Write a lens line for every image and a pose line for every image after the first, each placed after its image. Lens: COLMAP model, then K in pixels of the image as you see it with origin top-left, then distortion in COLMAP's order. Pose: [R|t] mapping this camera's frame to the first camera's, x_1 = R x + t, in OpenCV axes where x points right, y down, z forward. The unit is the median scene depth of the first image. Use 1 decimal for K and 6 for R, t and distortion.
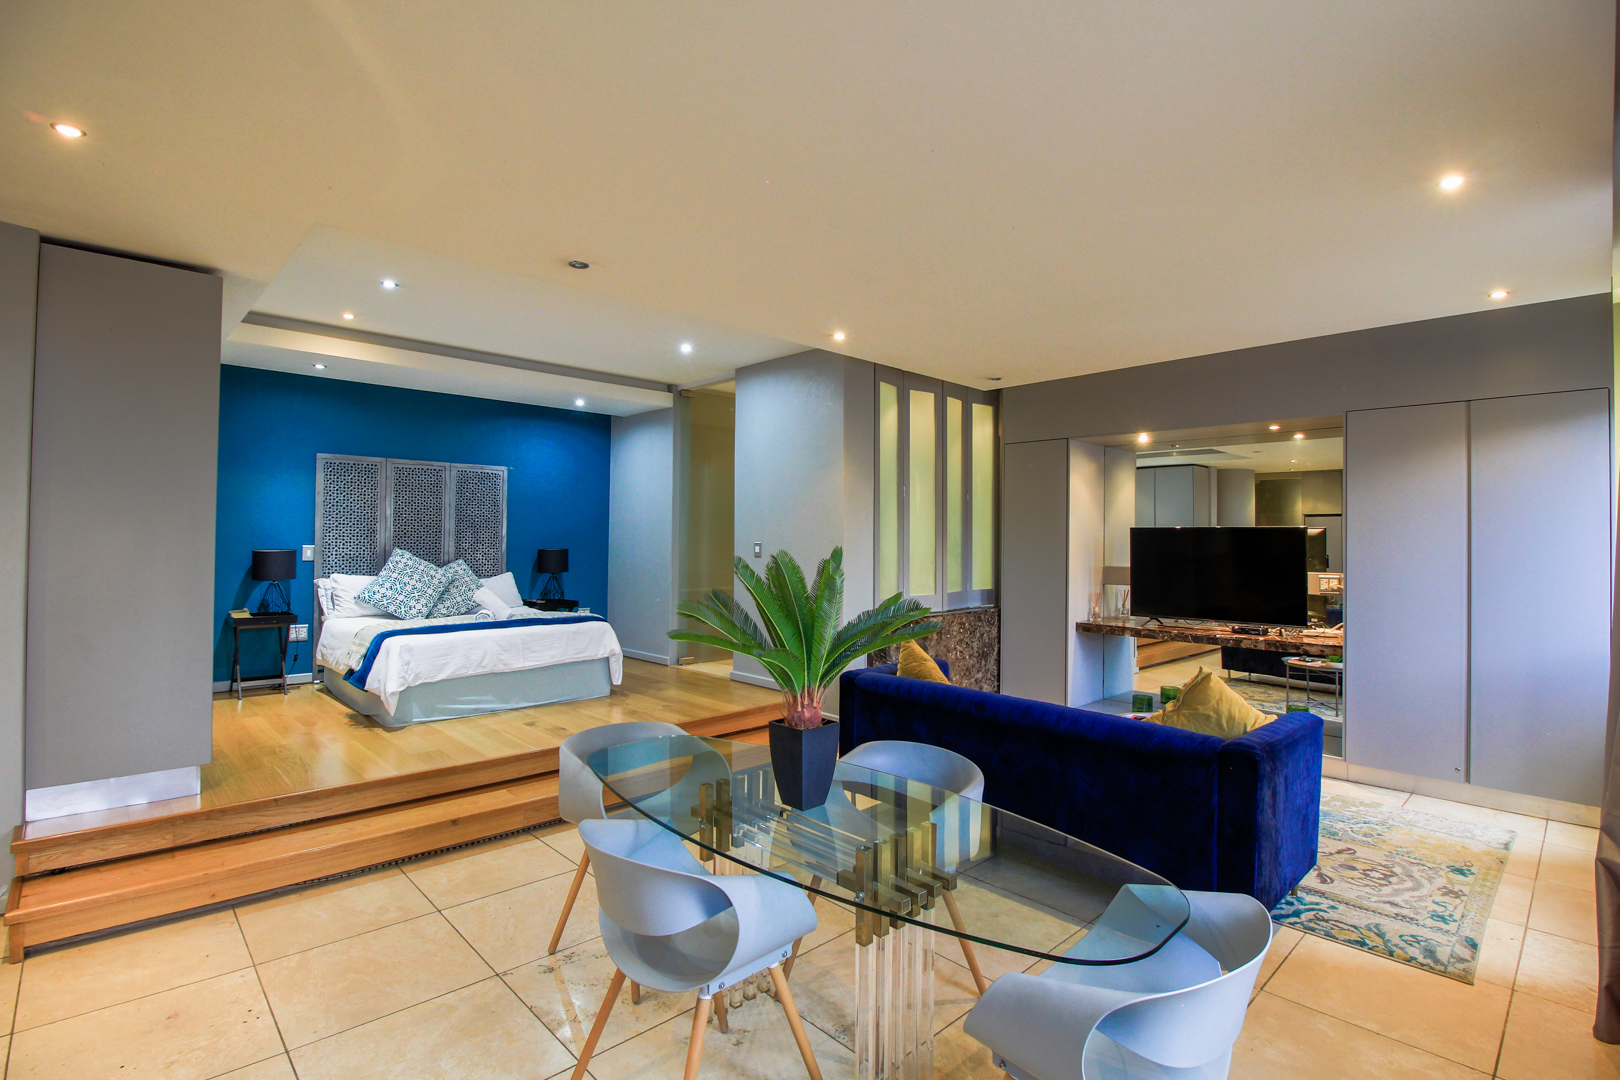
lens RADIAL K [[751.9, 0, 818.5], [0, 751.9, 530.7], [0, 0, 1]] dist [-0.000983, -0.012133]
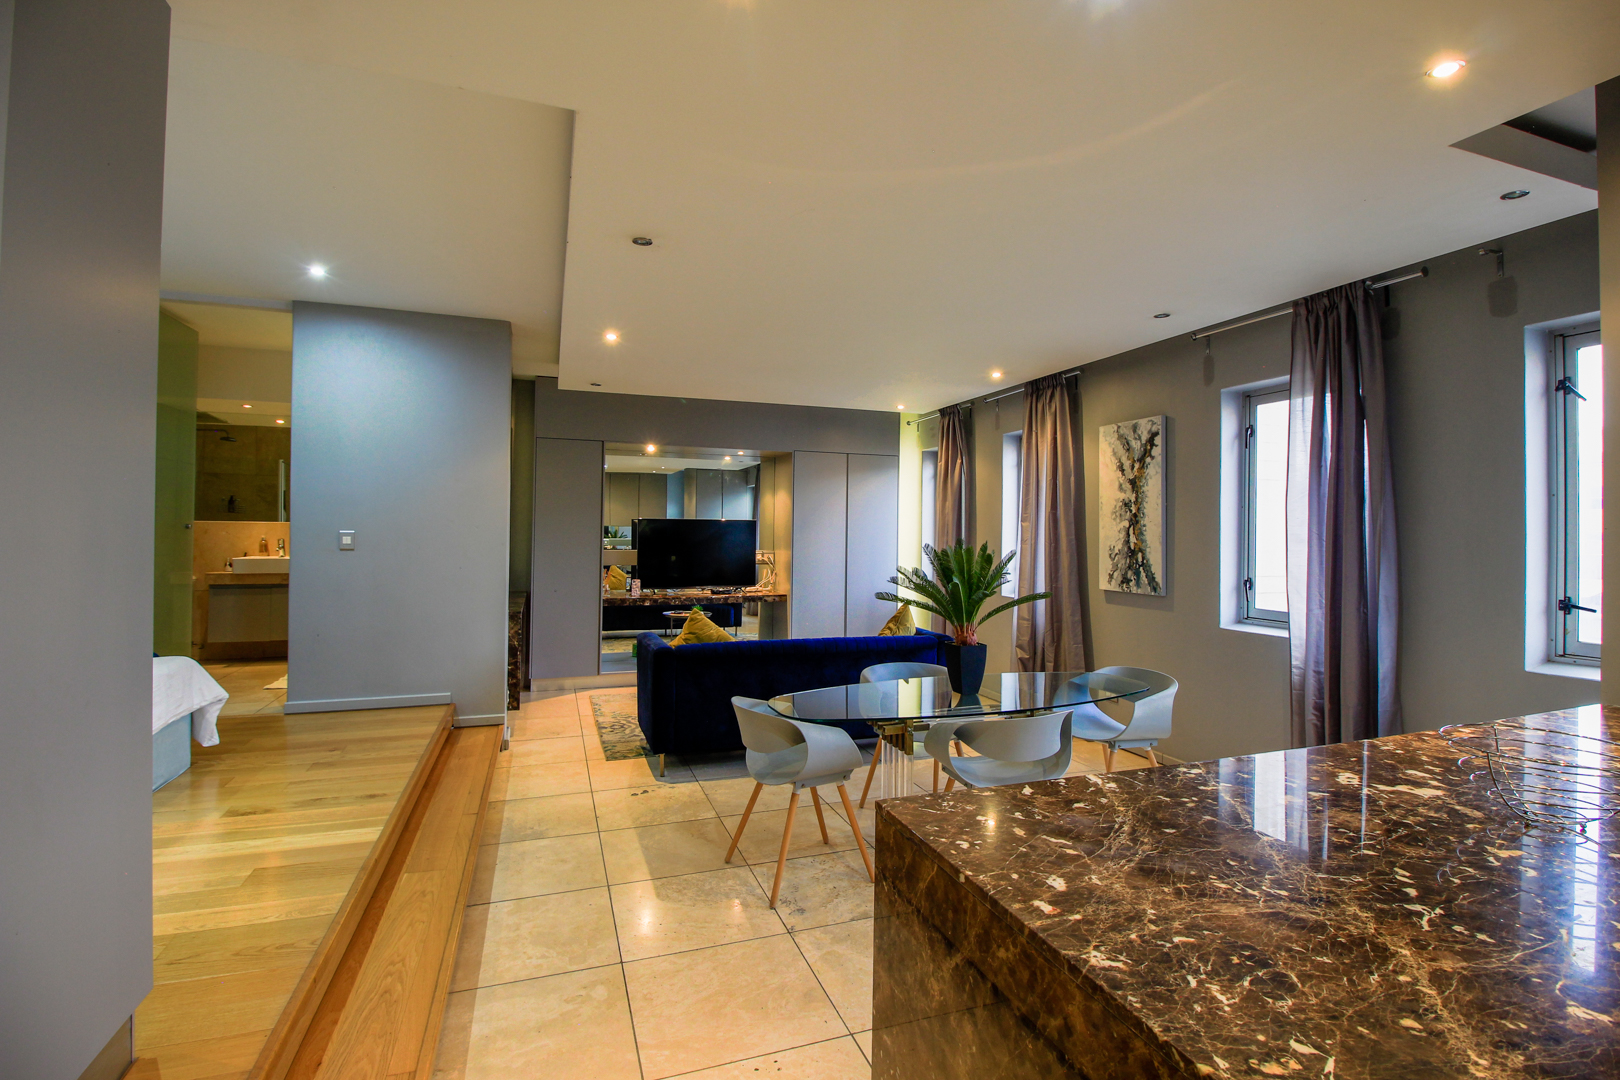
lens RADIAL K [[751.9, 0, 811.8], [0, 751.9, 522.7], [0, 0, 1]] dist [-0.000983, -0.012133]
pose [[0.408126, 0.005120, 0.912911, -0.613338], [-0.018019, 0.999835, 0.002448, -0.004779], [-0.912748, -0.017449, 0.408151, 0.228530]]
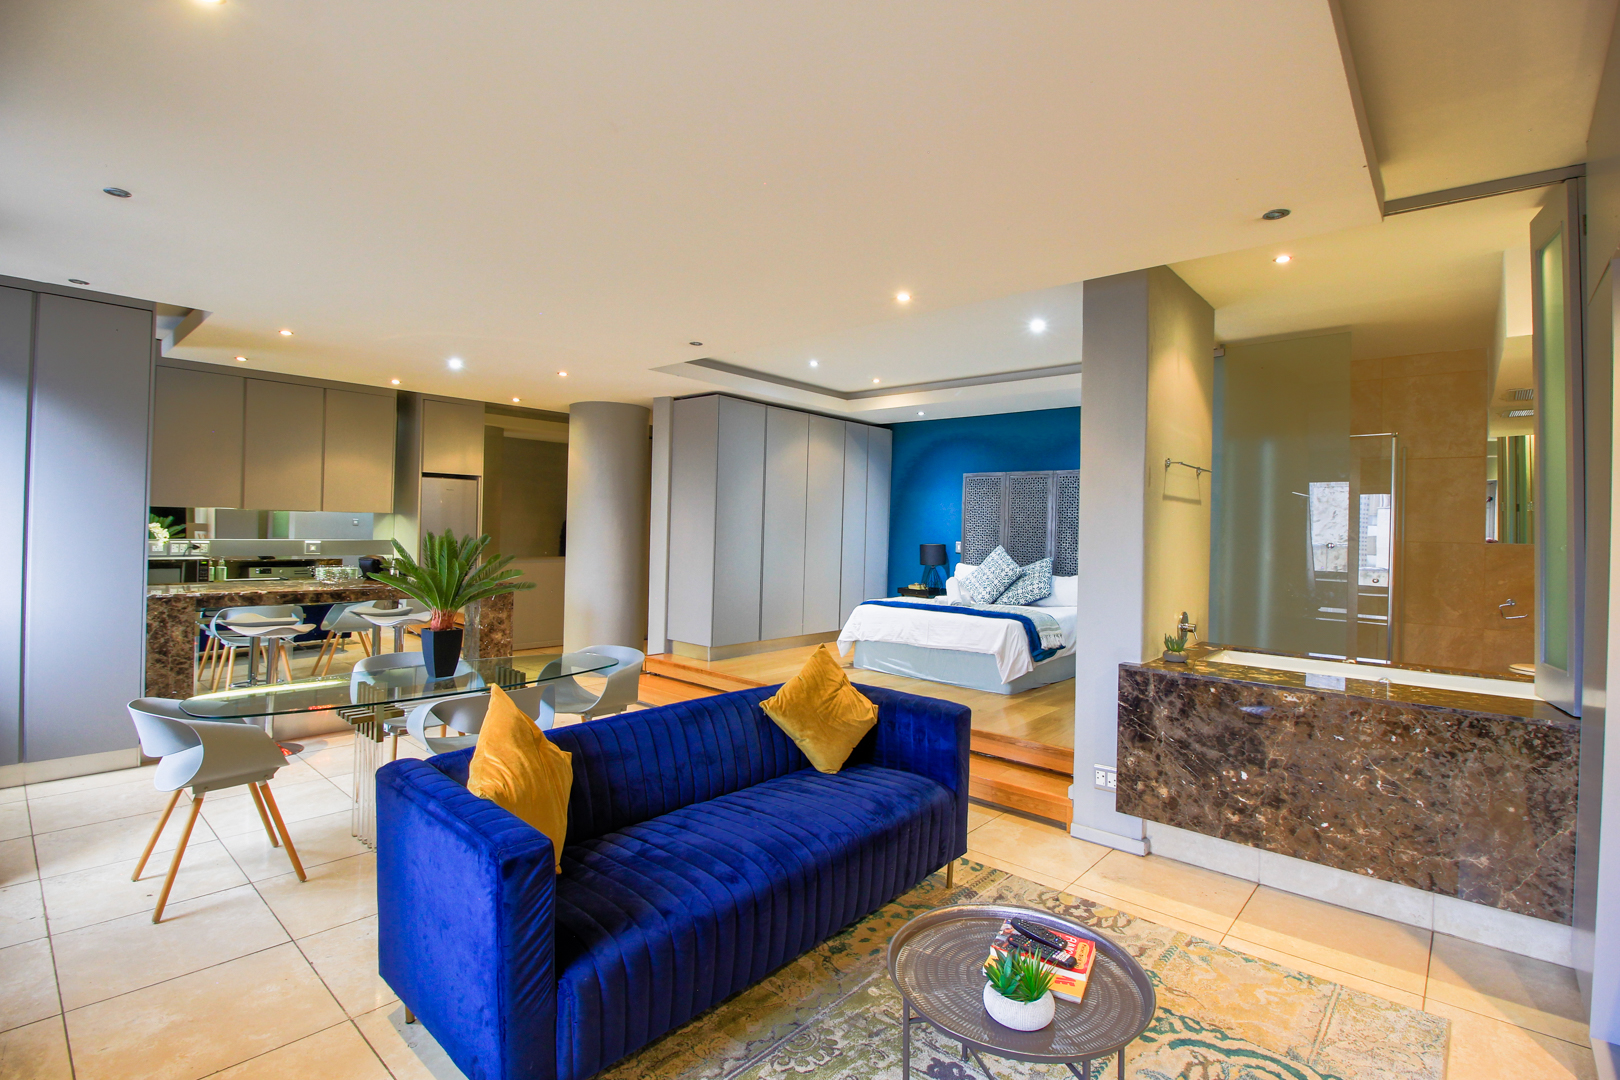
lens RADIAL K [[751.9, 0, 814.5], [0, 751.9, 529.1], [0, 0, 1]] dist [-0.000983, -0.012133]
pose [[0.083270, -0.006721, -0.996504, 0.649922], [-0.011466, 0.999905, -0.007702, 0.009889], [0.996461, 0.012068, 0.083185, 0.621976]]
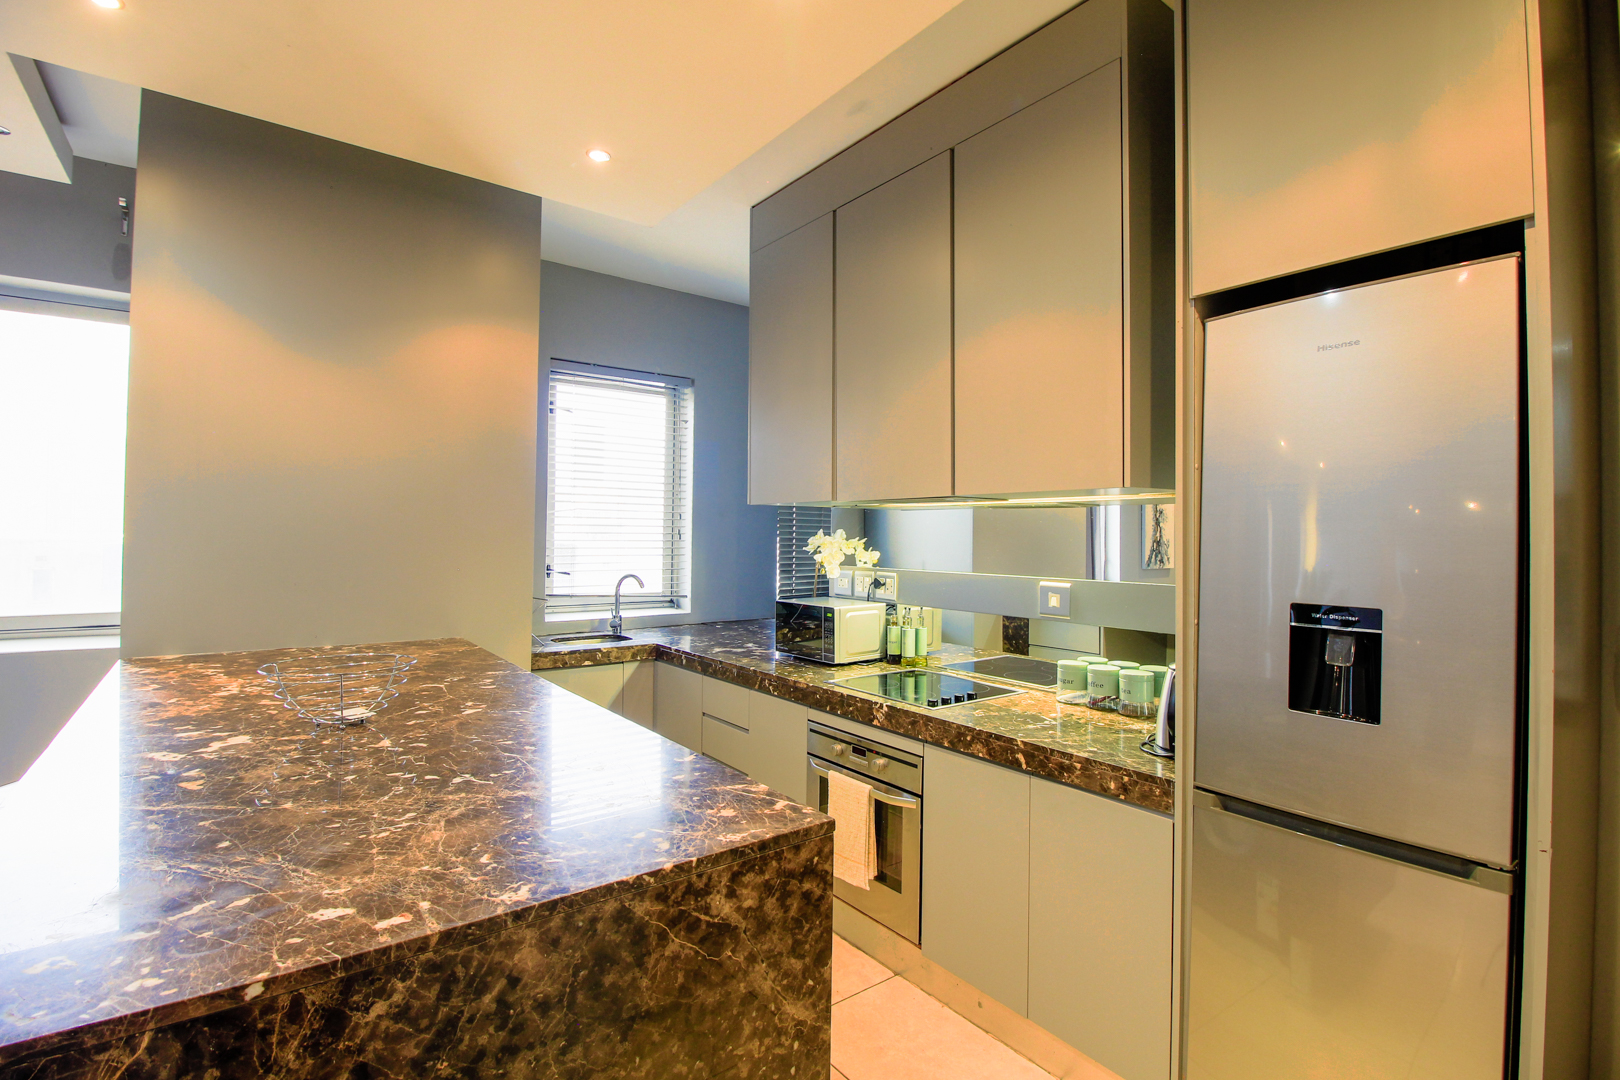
lens RADIAL K [[751.9, 0, 824.9], [0, 751.9, 526.4], [0, 0, 1]] dist [-0.000983, -0.012133]
pose [[-0.994988, -0.017566, 0.098436, -0.531497], [-0.019963, 0.999526, -0.023420, 0.009538], [-0.097978, -0.025267, -0.994868, 0.374104]]
